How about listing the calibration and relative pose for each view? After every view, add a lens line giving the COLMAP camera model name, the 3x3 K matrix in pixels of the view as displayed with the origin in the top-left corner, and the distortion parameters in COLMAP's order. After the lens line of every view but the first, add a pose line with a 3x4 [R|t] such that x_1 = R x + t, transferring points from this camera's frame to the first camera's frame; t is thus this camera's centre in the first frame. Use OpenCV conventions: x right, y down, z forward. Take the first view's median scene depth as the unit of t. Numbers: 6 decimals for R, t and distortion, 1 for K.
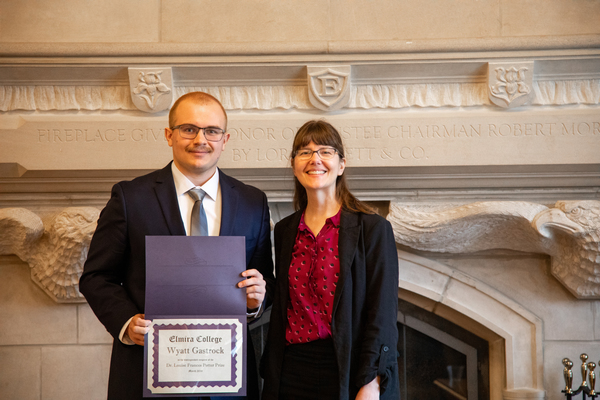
lens RADIAL K [[1795.8, 0, 302.7], [0, 1795.8, 199.0], [0, 0, 1]] dist [0.696607, 0.000000]
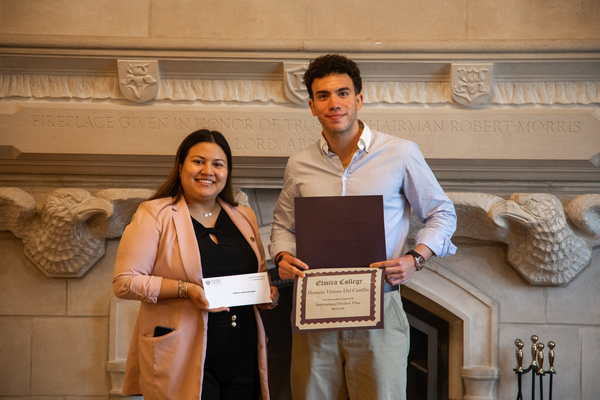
lens RADIAL K [[1795.8, 0, 300.6], [0, 1795.8, 199.9], [0, 0, 1]] dist [0.696607, 0.000000]
pose [[0.999654, 0.024308, -0.010057, 0.024796], [-0.024236, 0.999680, 0.007250, 0.000169], [0.010230, -0.007004, 0.999923, -0.074575]]
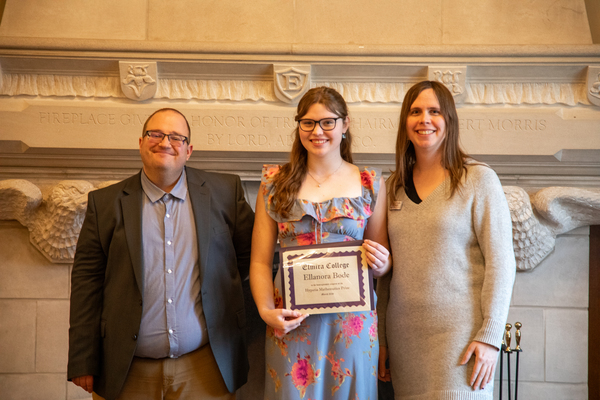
lens RADIAL K [[1795.8, 0, 301.8], [0, 1795.8, 203.7], [0, 0, 1]] dist [0.696607, 0.000000]
pose [[0.999574, 0.026429, 0.012402, 0.008488], [-0.026582, 0.999571, 0.012305, 0.001214], [-0.012072, -0.012630, 0.999847, -0.161081]]
